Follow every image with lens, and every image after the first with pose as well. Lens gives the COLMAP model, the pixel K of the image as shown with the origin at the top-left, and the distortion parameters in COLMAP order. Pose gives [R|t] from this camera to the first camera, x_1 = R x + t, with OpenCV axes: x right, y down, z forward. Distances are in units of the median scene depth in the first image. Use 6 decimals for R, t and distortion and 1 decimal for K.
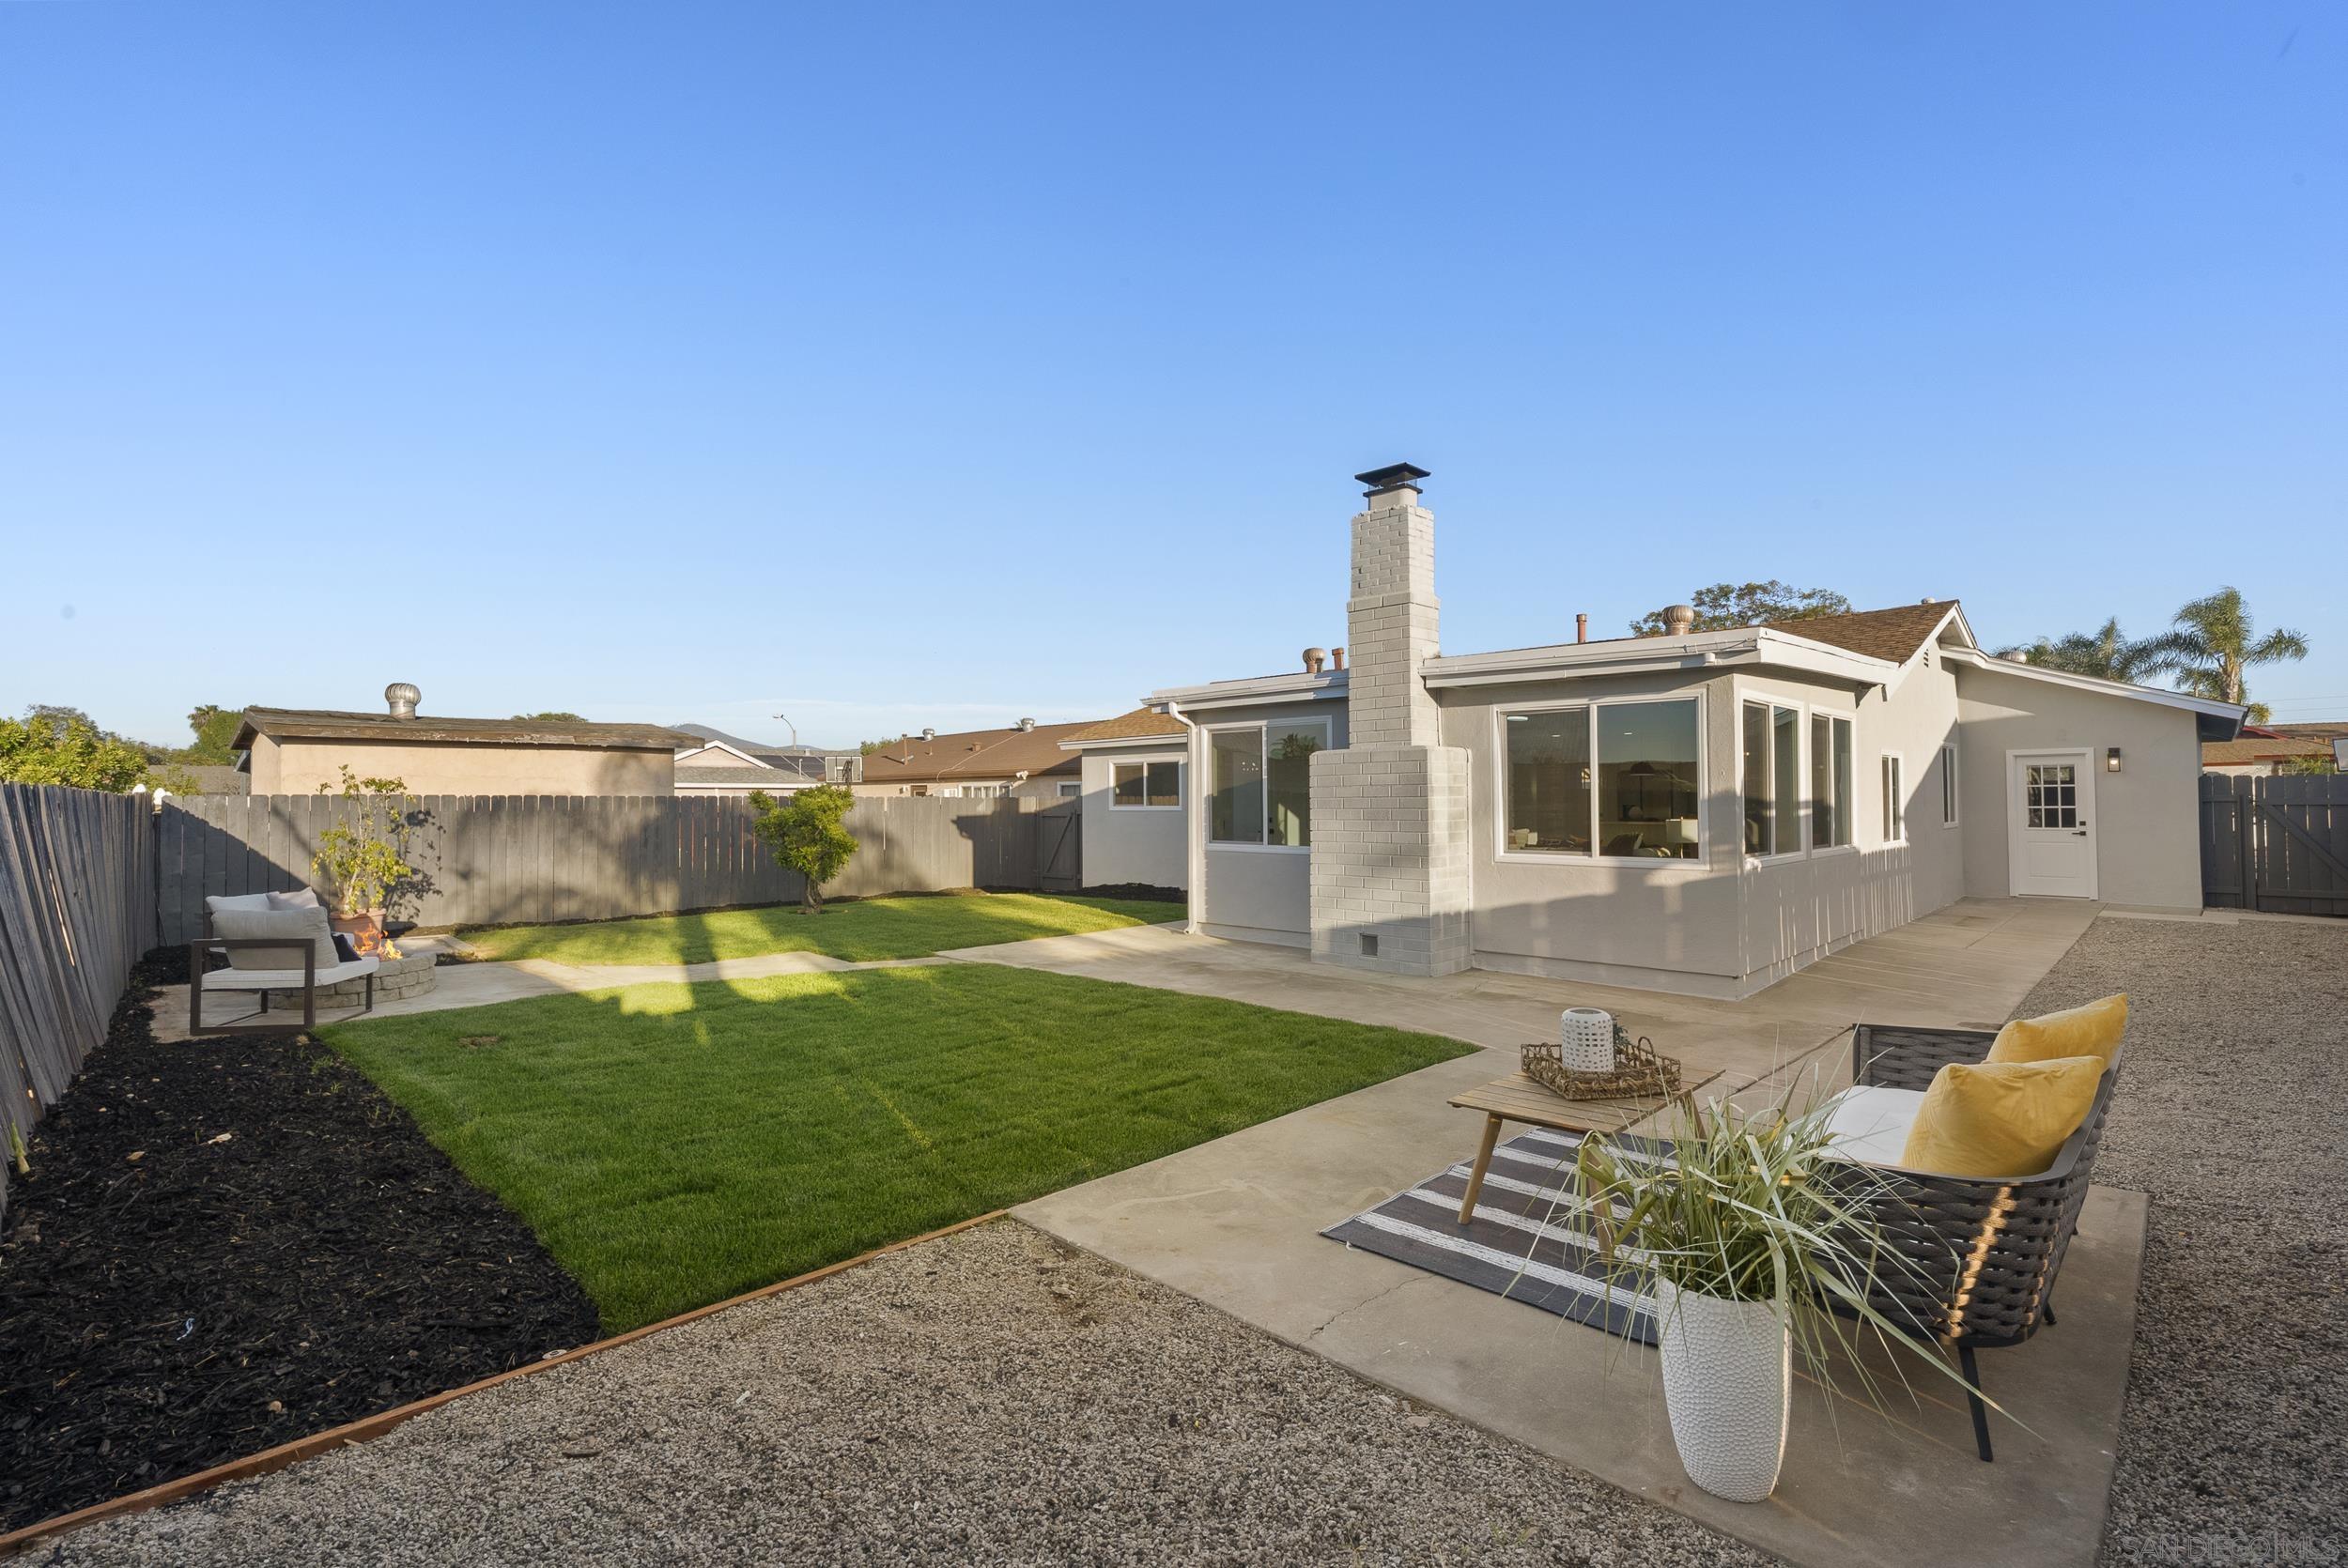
lens RADIAL K [[1077.8, 0, 1167.9], [0, 1077.8, 765.2], [0, 0, 1]] dist [-0.001387, 0.000578]
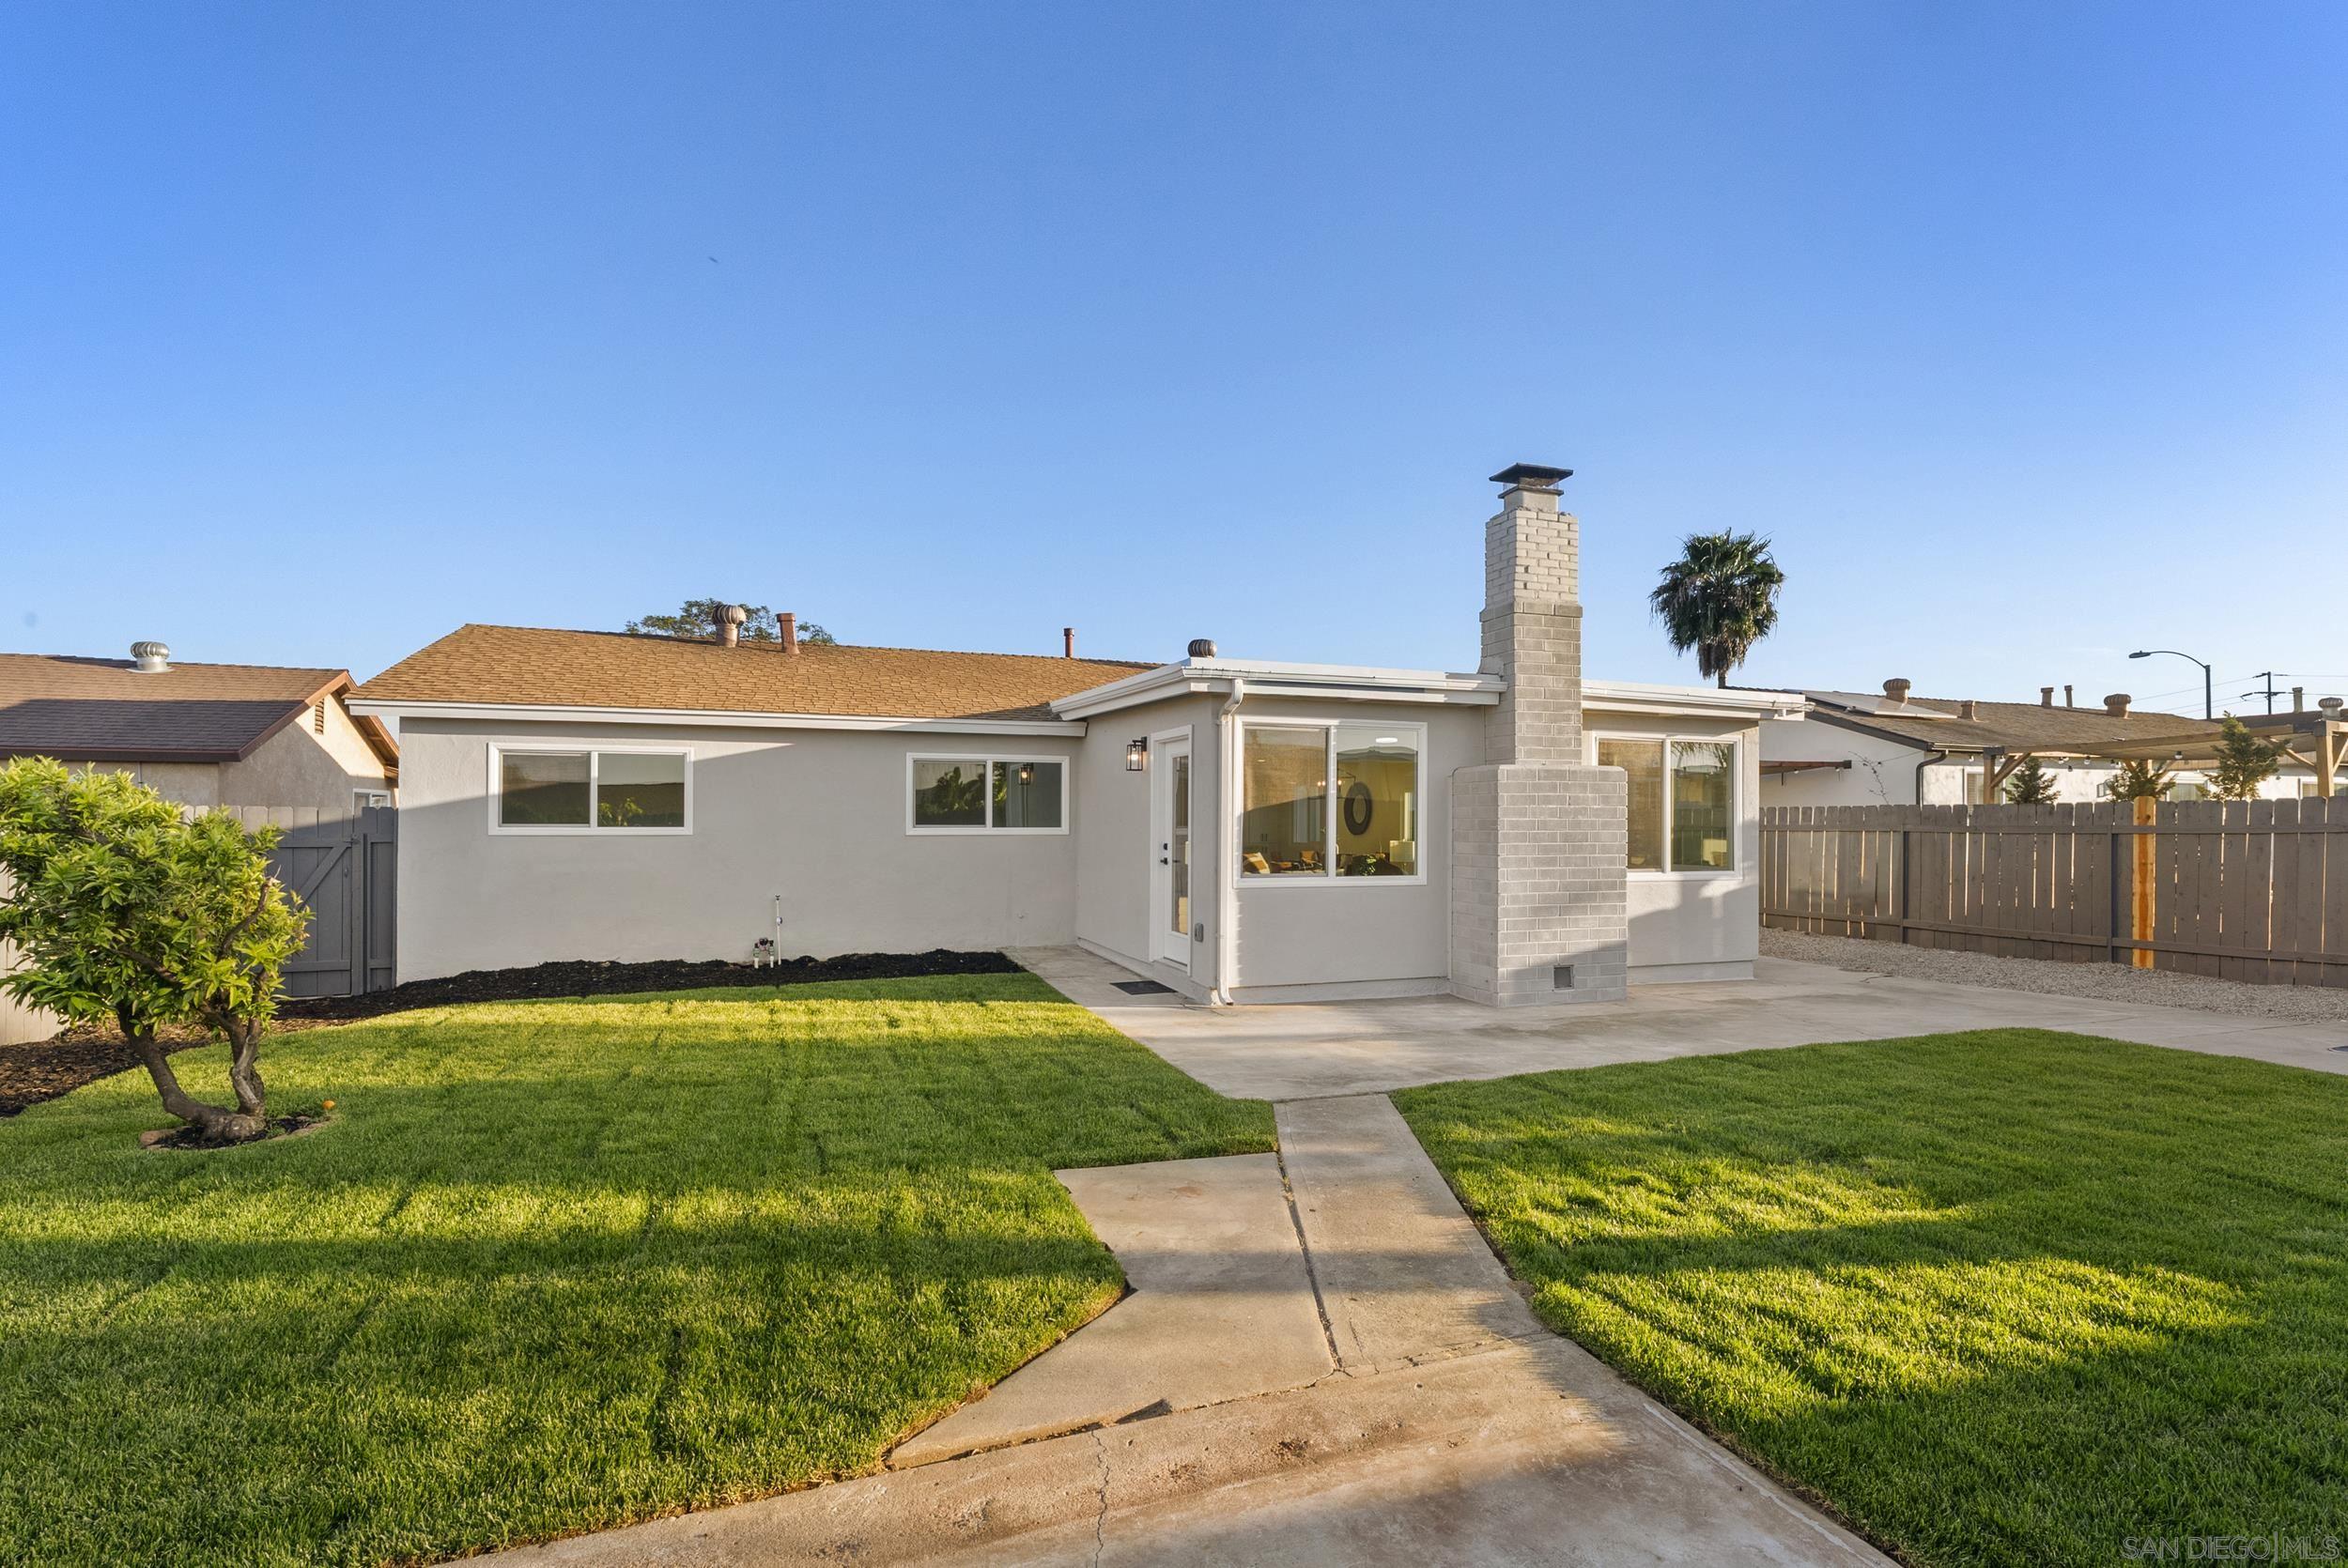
lens RADIAL K [[1070.6, 0, 1169.5], [0, 1070.6, 758.2], [0, 0, 1]] dist [-0.003542, 0.000079]
pose [[0.456191, 0.065779, 0.887447, -0.685928], [-0.034740, 0.997821, -0.056101, 0.036266], [-0.889203, -0.005237, 0.457482, 0.774302]]
